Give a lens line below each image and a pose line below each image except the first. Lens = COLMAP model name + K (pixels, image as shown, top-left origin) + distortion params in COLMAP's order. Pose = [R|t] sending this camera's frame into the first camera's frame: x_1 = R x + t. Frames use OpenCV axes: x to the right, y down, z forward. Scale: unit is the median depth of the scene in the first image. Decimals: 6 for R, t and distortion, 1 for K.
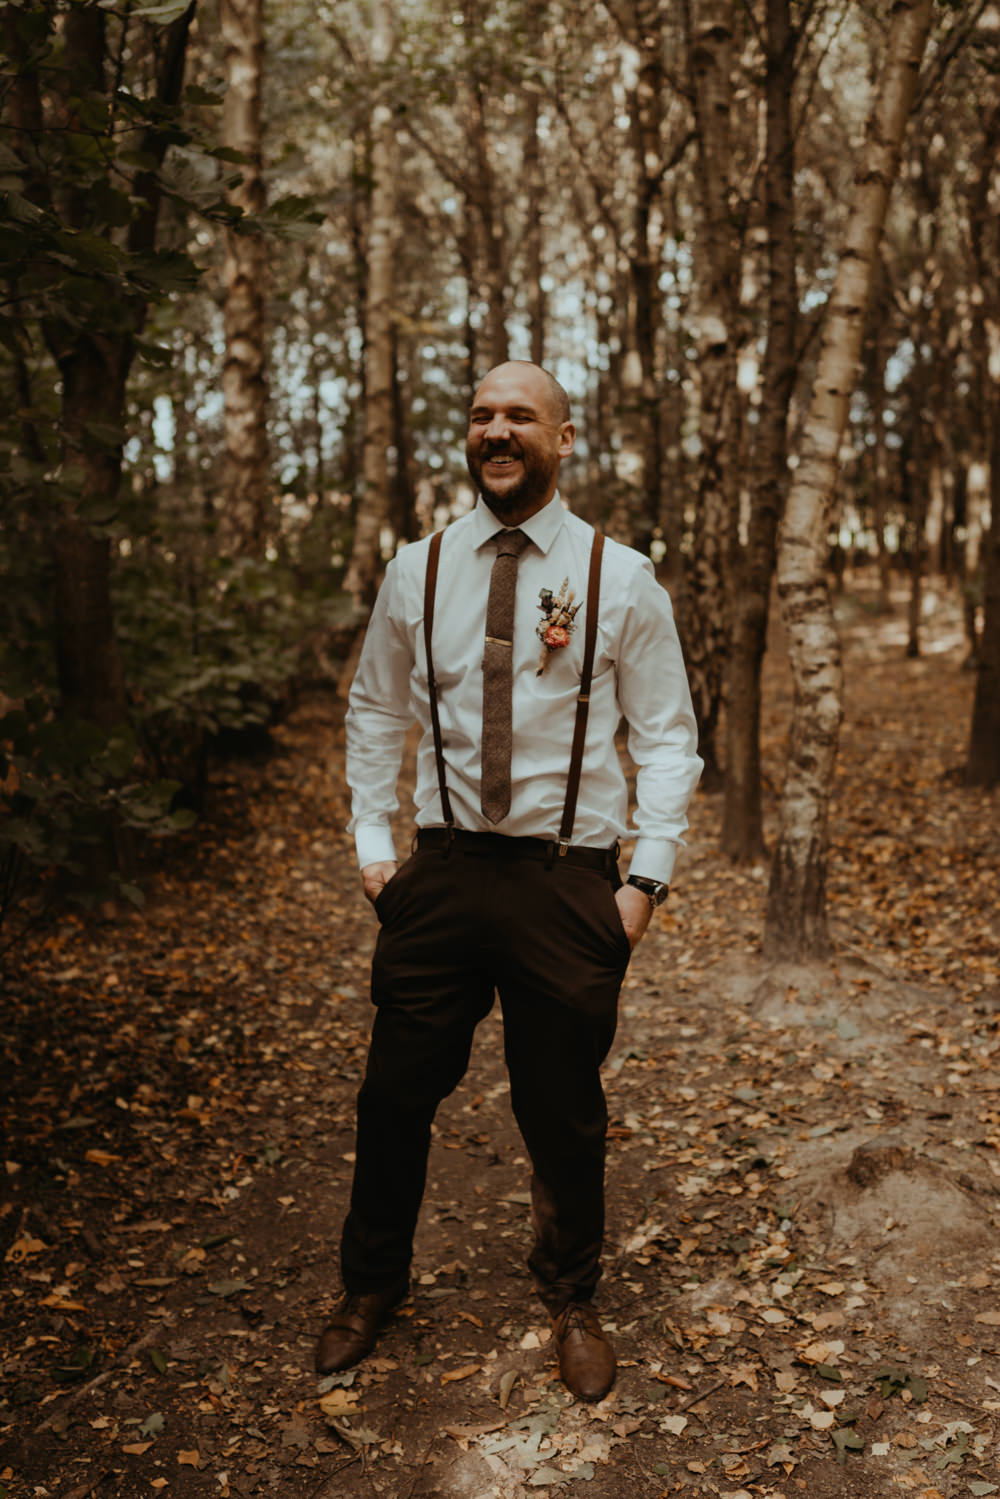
lens RADIAL K [[1572.2, 0, 486.0], [0, 1572.2, 739.6], [0, 0, 1]] dist [-0.038428, 0.000000]
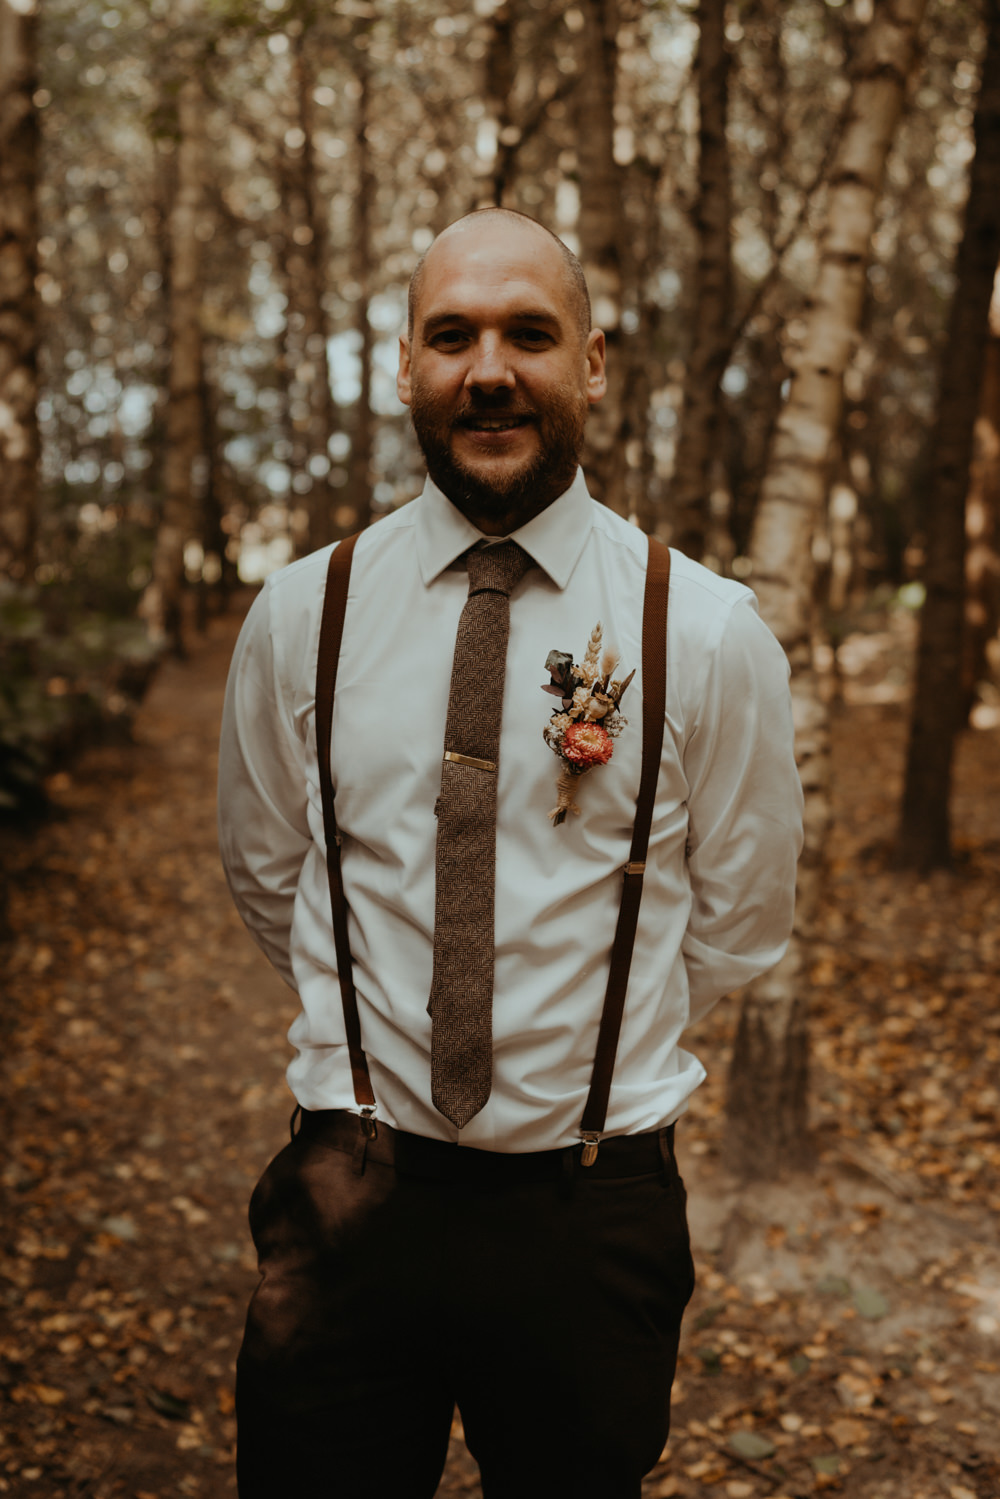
lens RADIAL K [[1572.2, 0, 461.3], [0, 1572.2, 772.2], [0, 0, 1]] dist [-0.038428, 0.000000]
pose [[0.994344, 0.006985, 0.105981, -0.016717], [-0.007529, 0.999960, 0.004735, -0.040459], [-0.105944, -0.005506, 0.994357, 0.327796]]
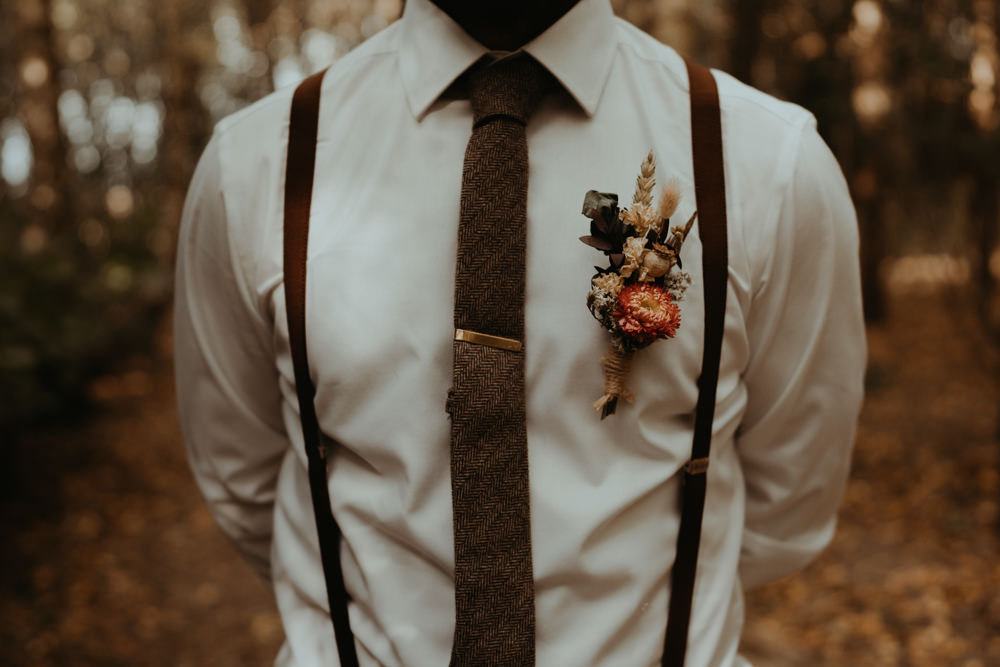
lens RADIAL K [[1048.8, 0, 479.6], [0, 1048.8, 351.3], [0, 0, 1]] dist [-0.038428, 0.000000]
pose [[0.983184, -0.045868, 0.176762, -0.012958], [0.040986, 0.998673, 0.031175, -0.043499], [-0.177957, -0.023406, 0.983760, 0.440621]]
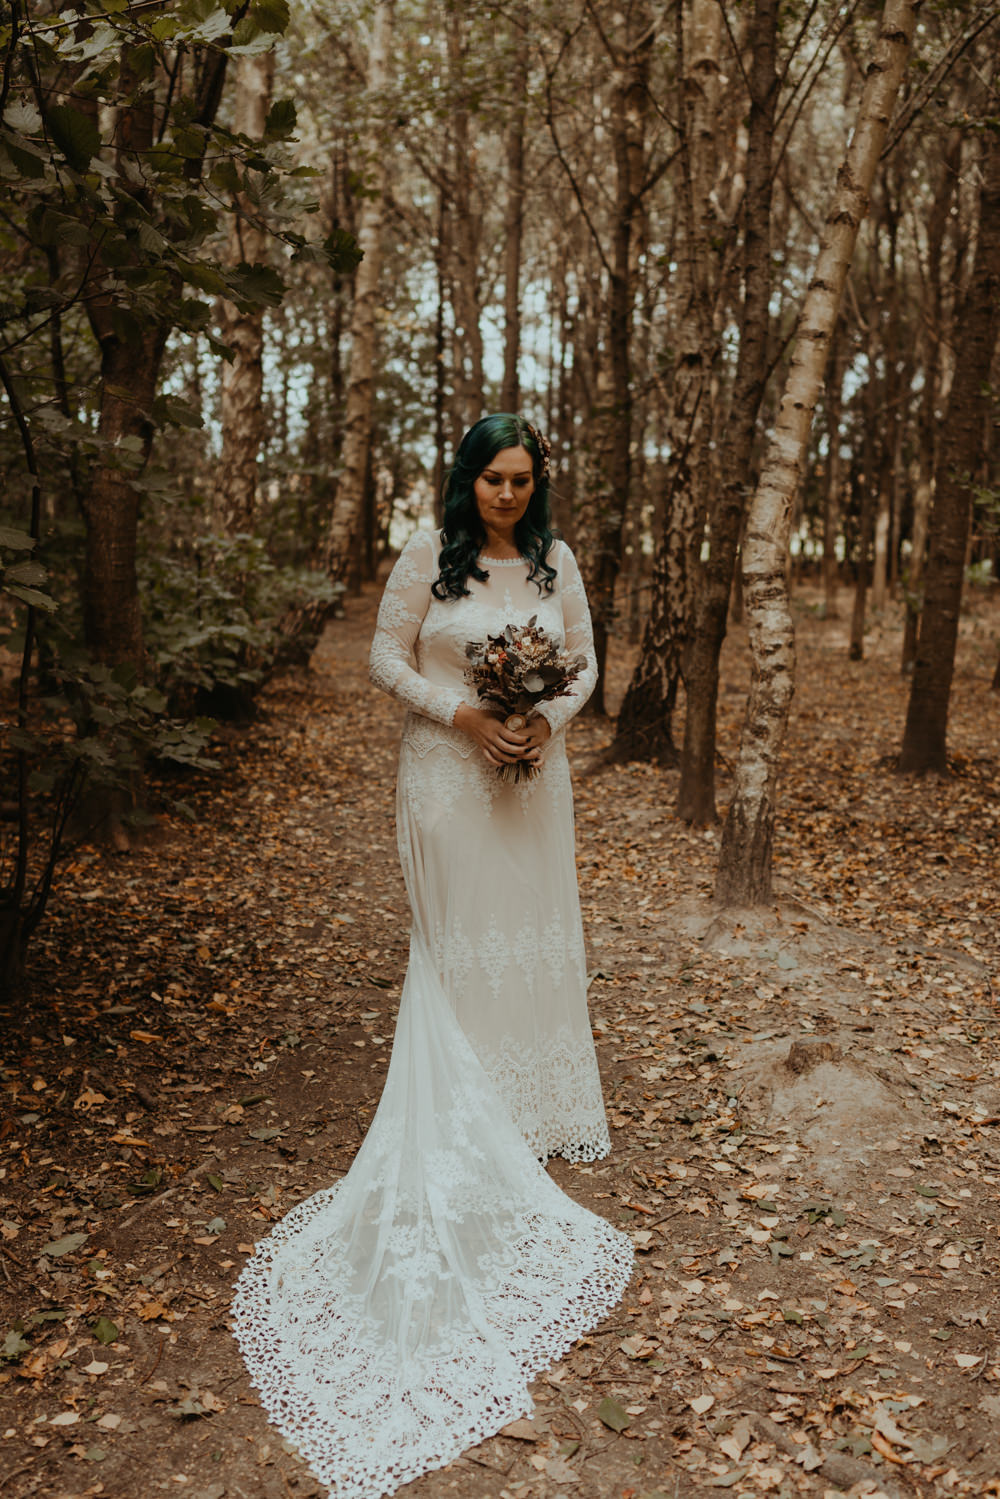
lens RADIAL K [[1572.2, 0, 483.6], [0, 1572.2, 748.3], [0, 0, 1]] dist [-0.038428, 0.000000]
pose [[0.998387, 0.043540, 0.036433, -0.036830], [-0.043891, 0.998997, 0.008894, 0.025918], [-0.036009, -0.010479, 0.999297, -0.128315]]
